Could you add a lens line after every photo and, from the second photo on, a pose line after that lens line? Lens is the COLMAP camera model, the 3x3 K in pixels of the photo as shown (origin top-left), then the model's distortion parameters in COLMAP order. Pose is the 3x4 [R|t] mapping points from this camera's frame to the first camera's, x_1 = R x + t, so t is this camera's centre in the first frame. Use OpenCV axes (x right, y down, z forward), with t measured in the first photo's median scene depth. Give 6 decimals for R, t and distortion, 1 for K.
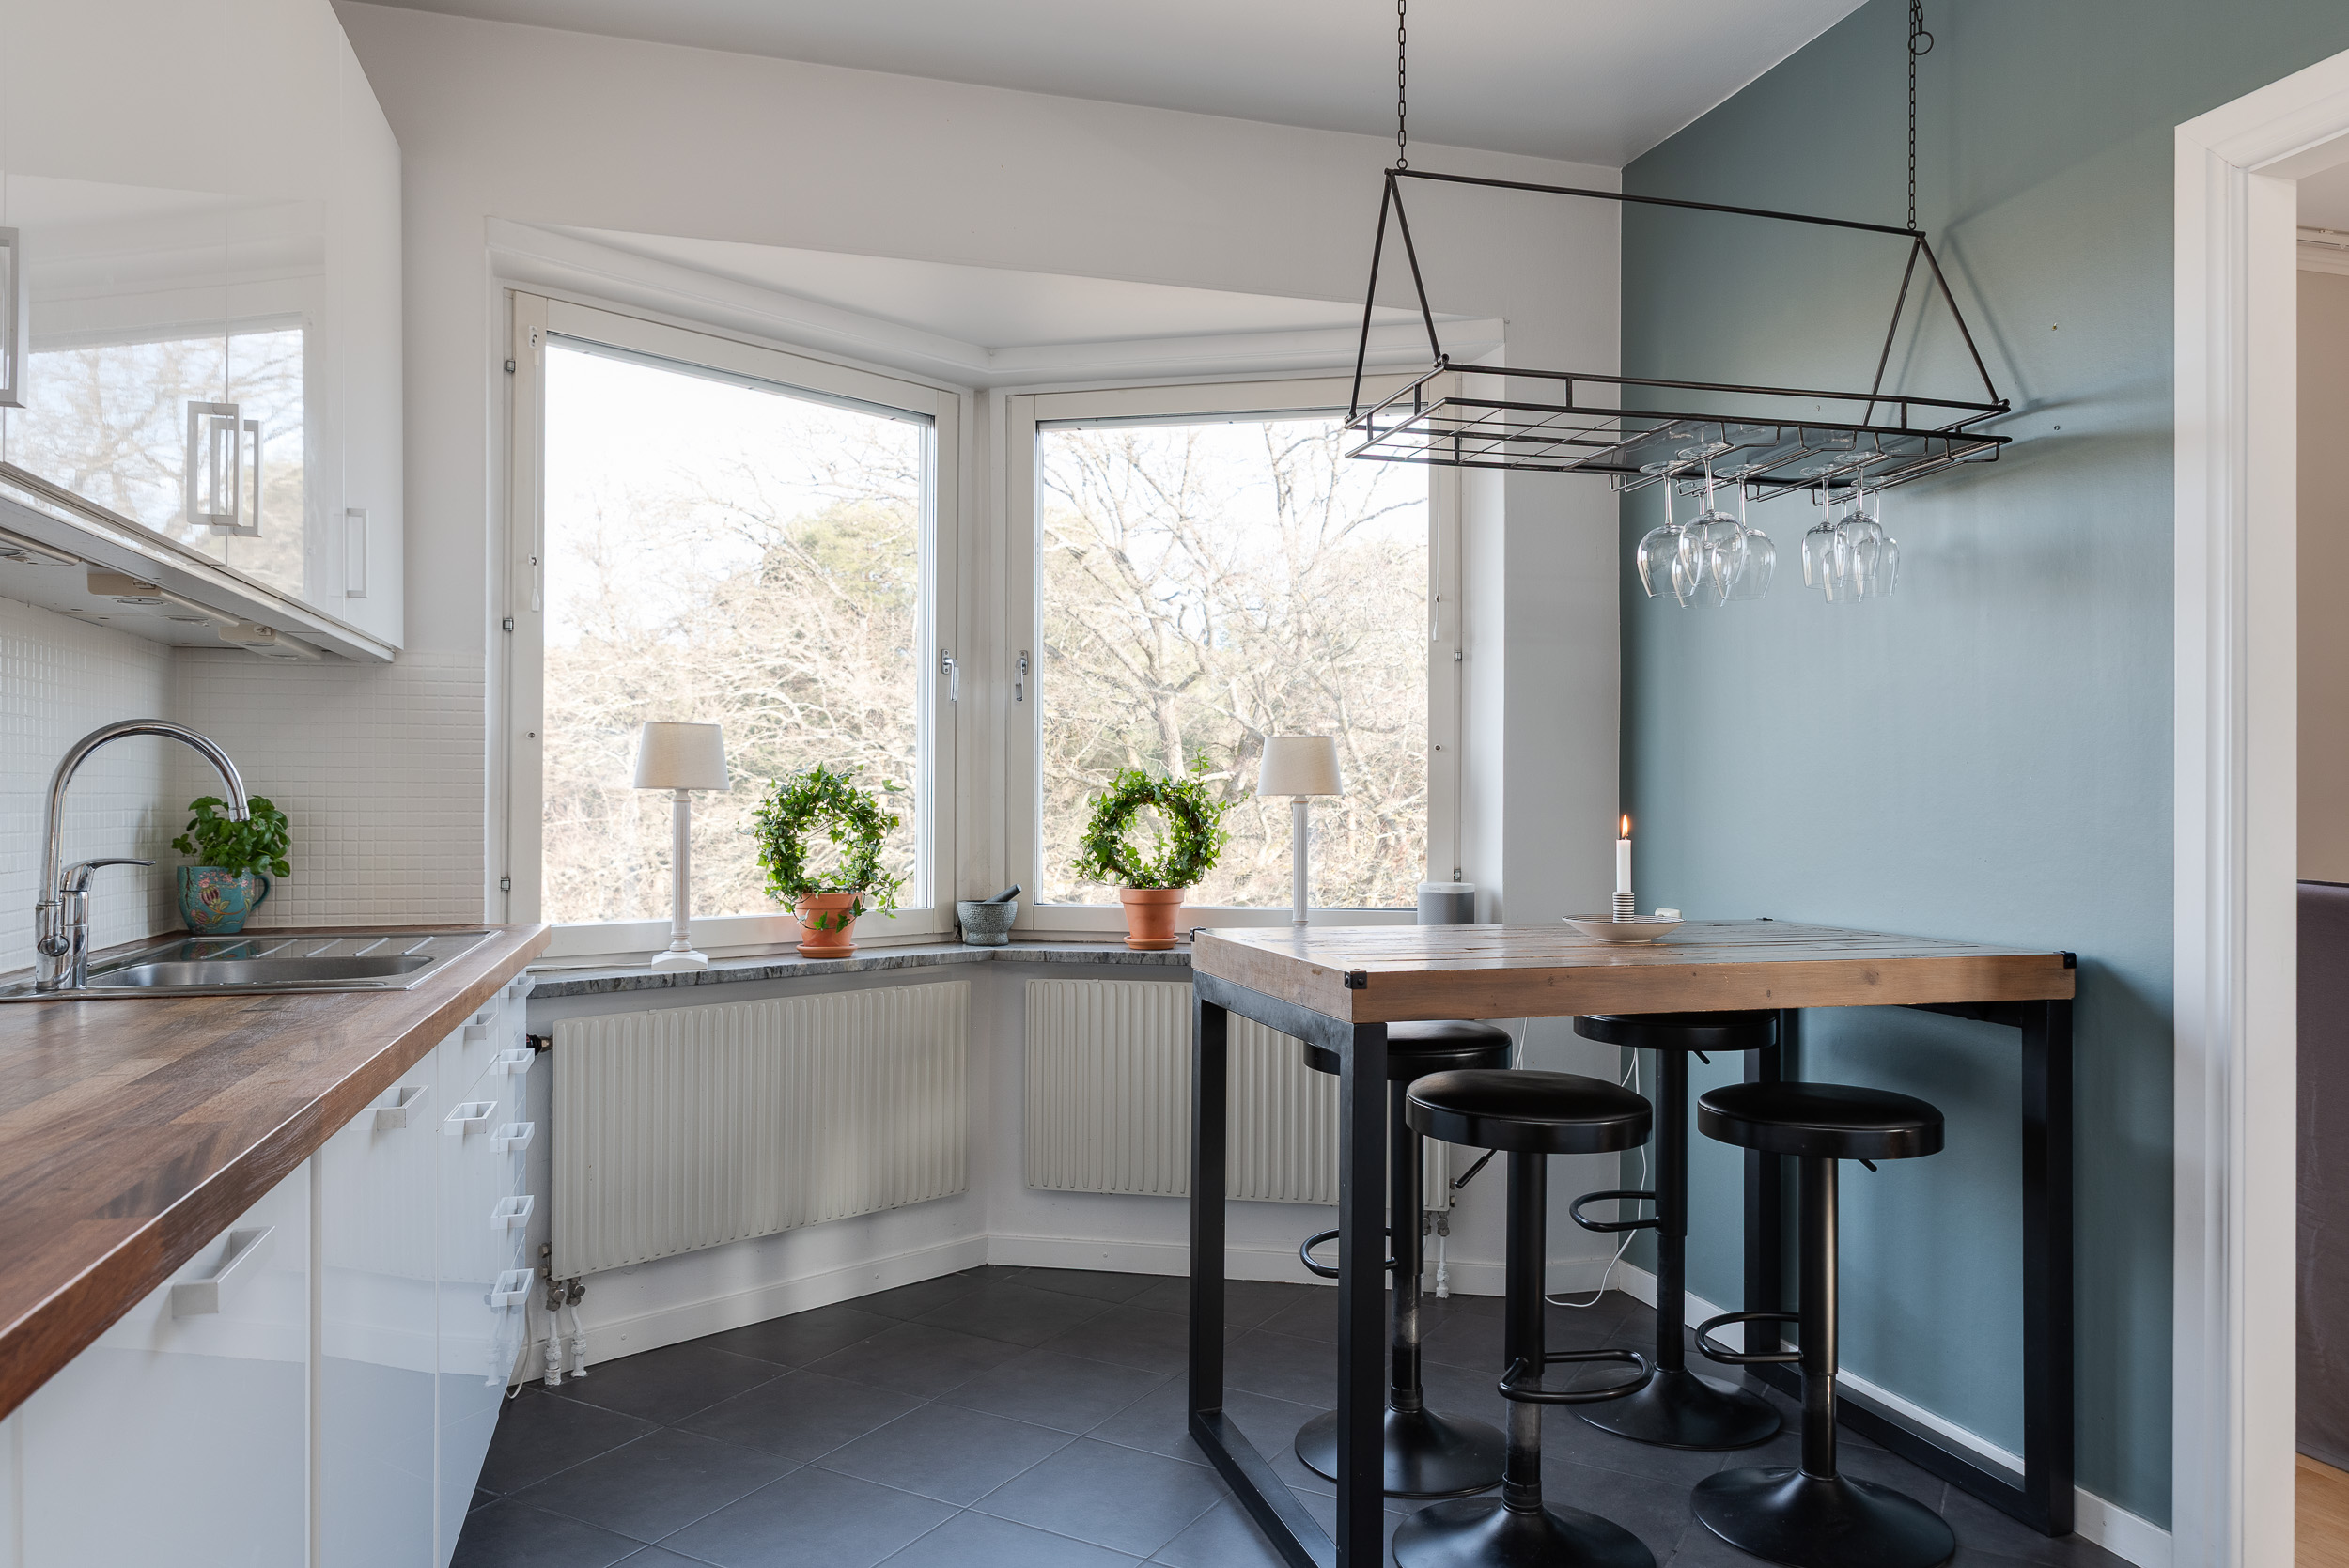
lens RADIAL K [[1590.3, 0, 1167.9], [0, 1590.3, 783.5], [0, 0, 1]] dist [0.004026, -0.000390]
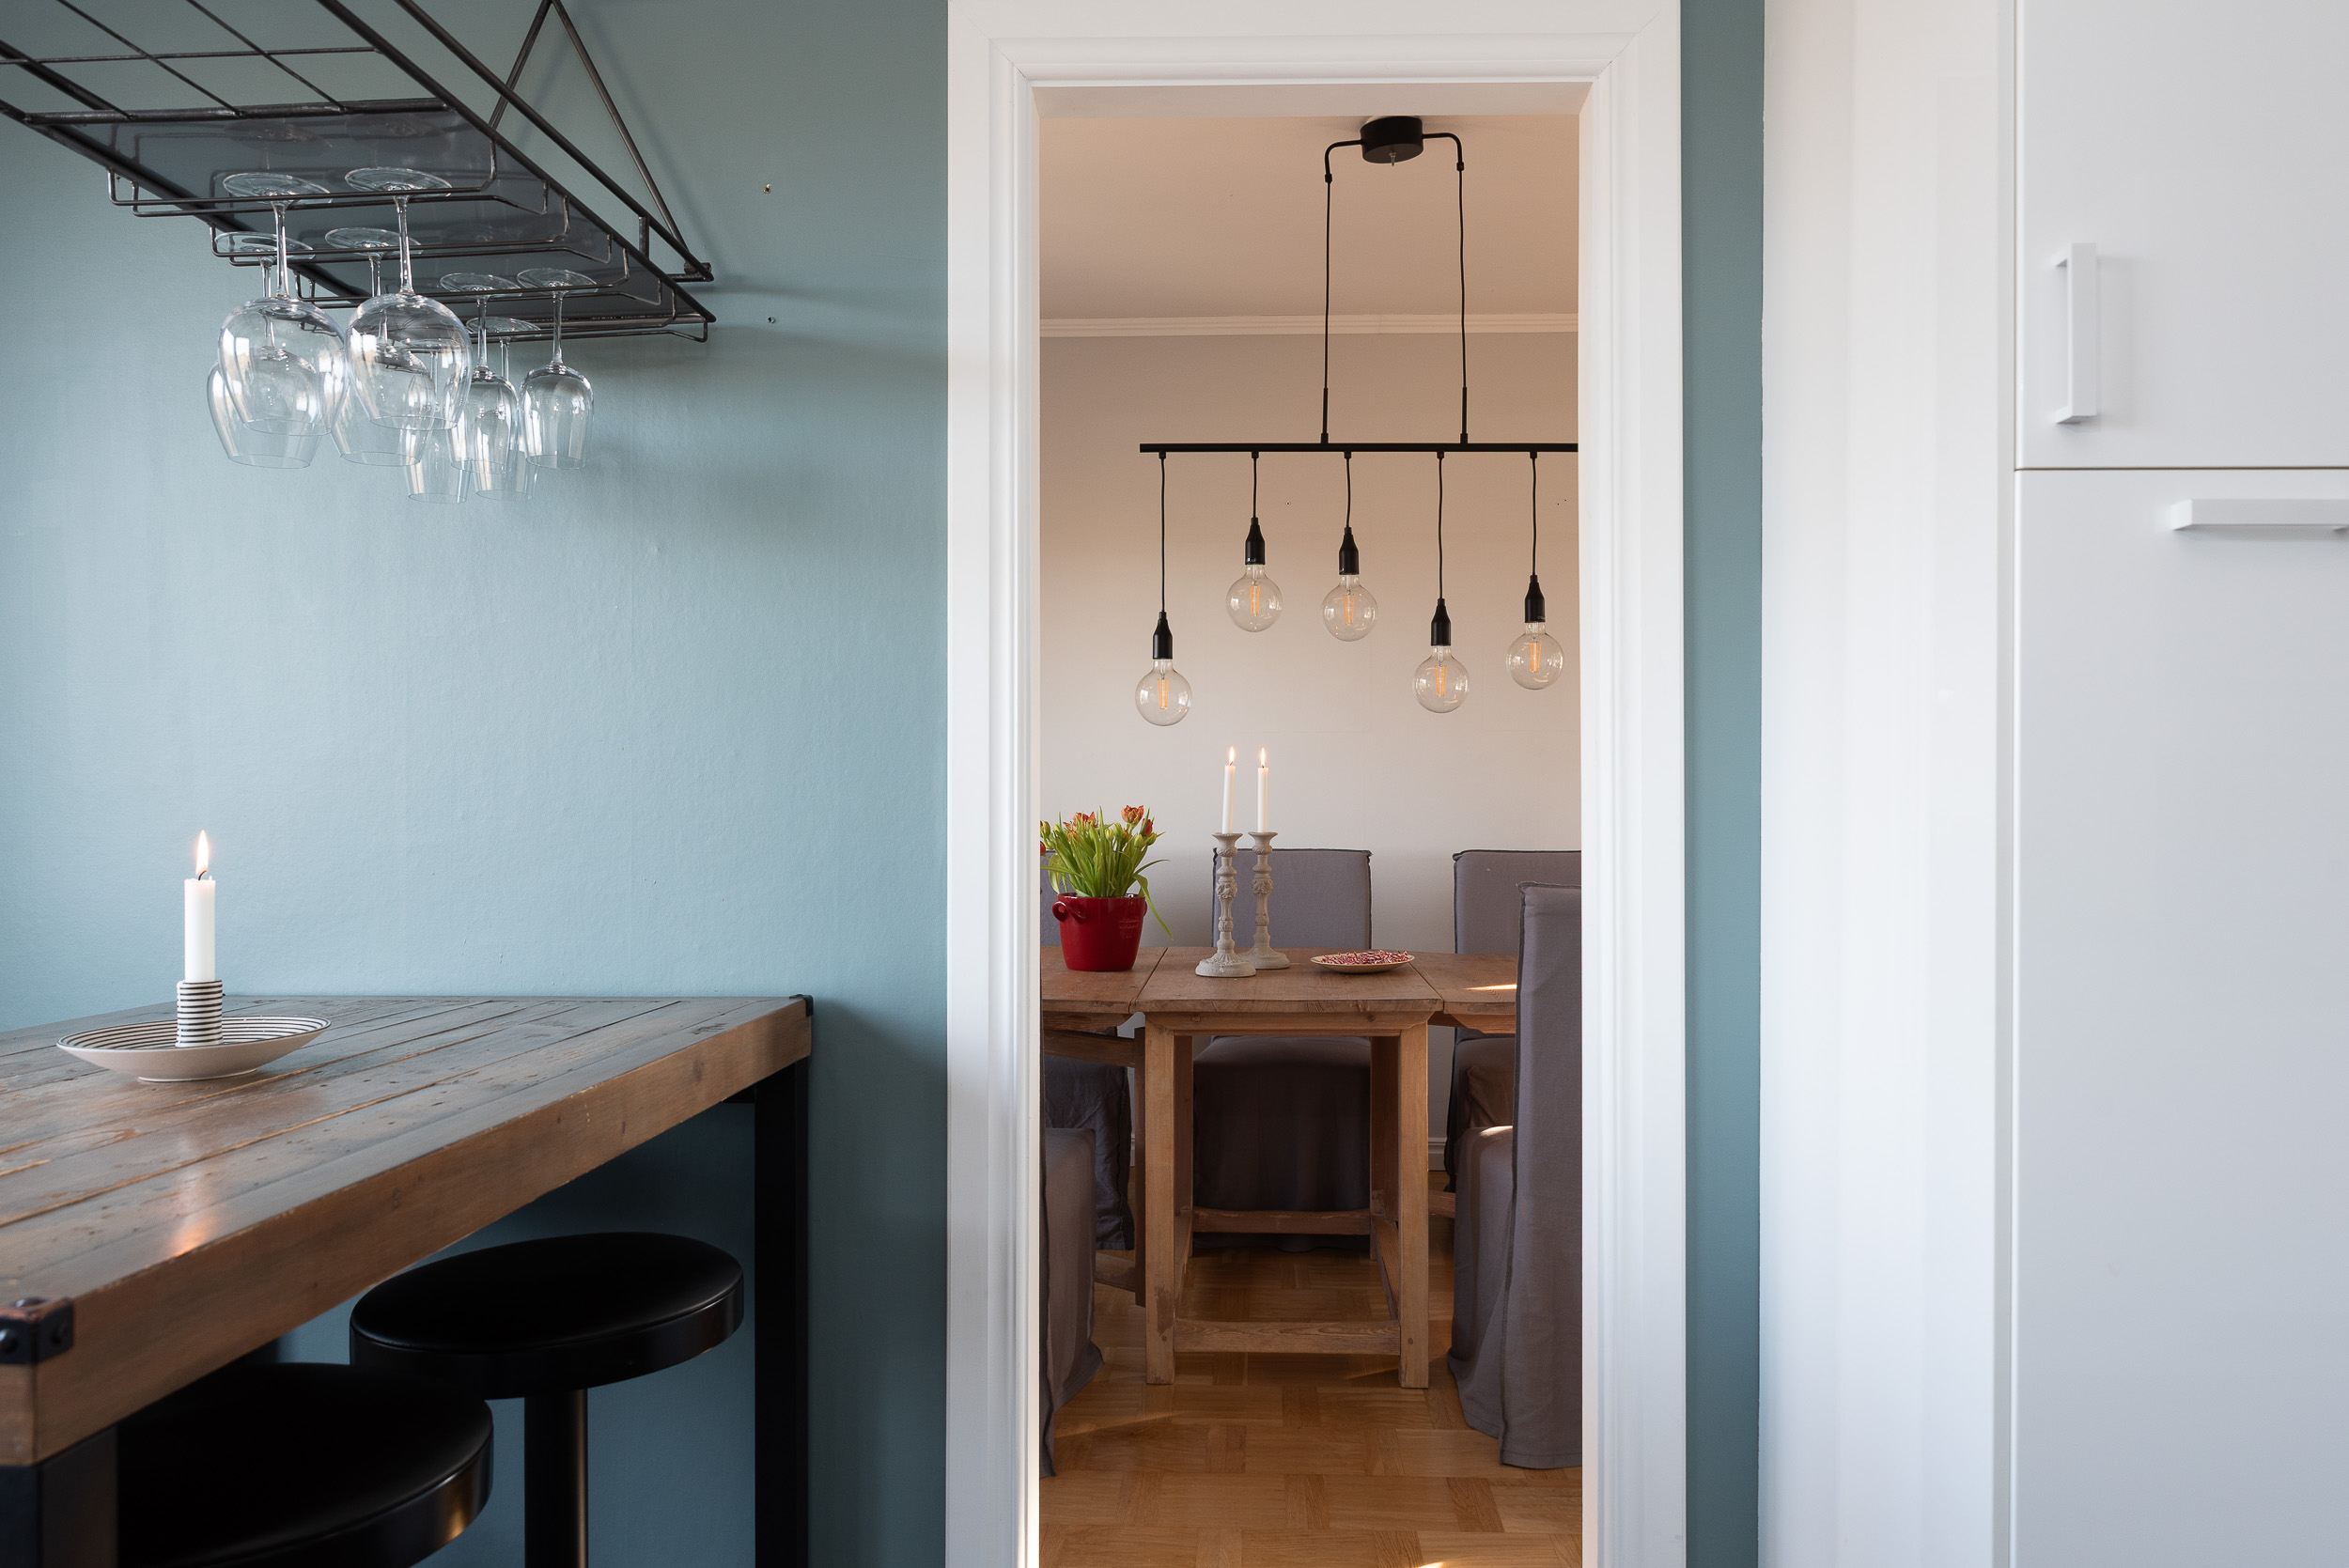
lens RADIAL K [[1566.8, 0, 1178.9], [0, 1566.8, 793.7], [0, 0, 1]] dist [0.004216, 0.000605]
pose [[0.341505, 0.000962, 0.939879, -0.087271], [-0.012503, 0.999916, 0.003520, 0.001664], [-0.939797, -0.012953, 0.341489, 0.545878]]
